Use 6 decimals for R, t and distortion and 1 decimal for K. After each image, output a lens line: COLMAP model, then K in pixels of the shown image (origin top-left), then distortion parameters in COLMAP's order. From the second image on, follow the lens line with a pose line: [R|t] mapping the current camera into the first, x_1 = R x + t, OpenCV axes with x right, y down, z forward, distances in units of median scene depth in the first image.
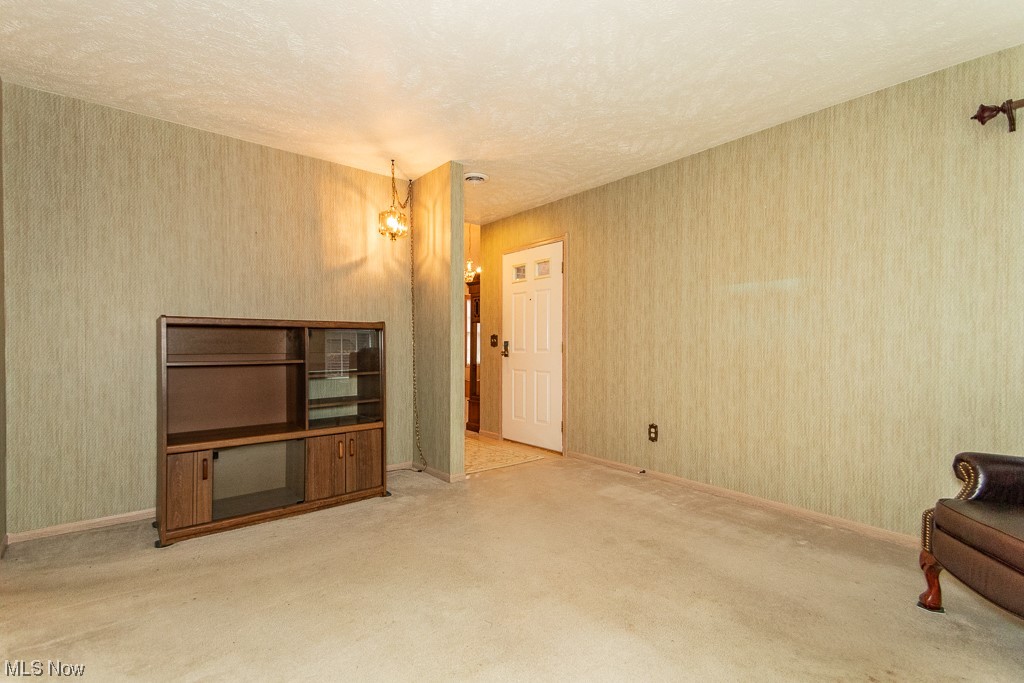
lens RADIAL K [[476.5, 0, 496.3], [0, 476.5, 343.2], [0, 0, 1]] dist [0.045690, -0.000030]
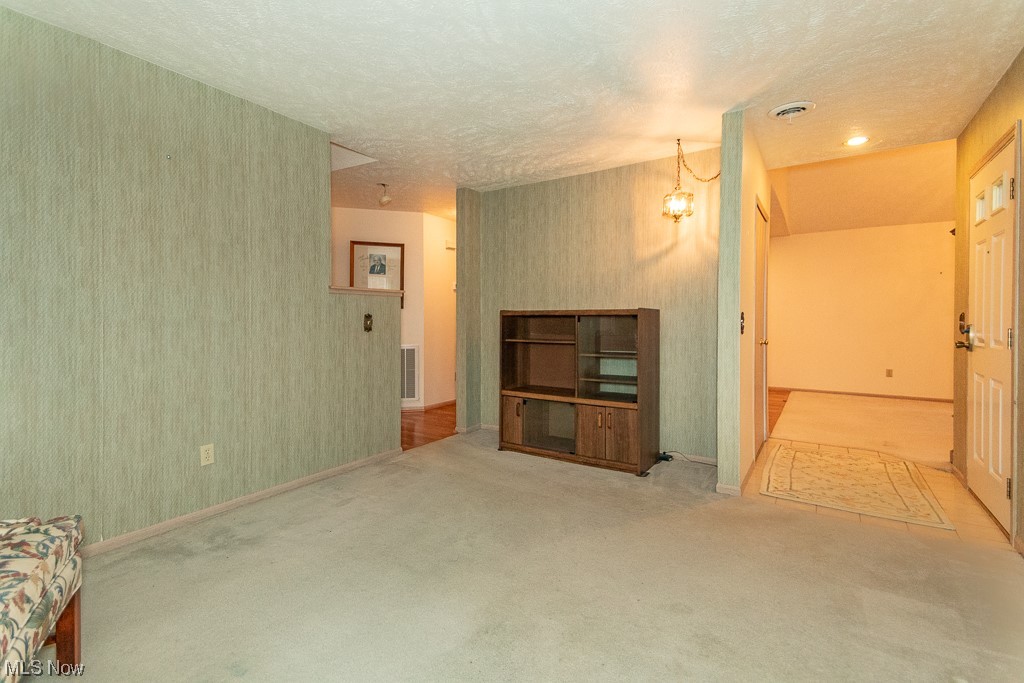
lens RADIAL K [[455.1, 0, 496.1], [0, 455.1, 327.1], [0, 0, 1]] dist [0.039954, -0.000011]
pose [[0.322161, 0.011453, -0.946616, 0.634871], [-0.001409, 0.999932, 0.011618, -0.014893], [0.946684, -0.002409, 0.322155, 0.407938]]
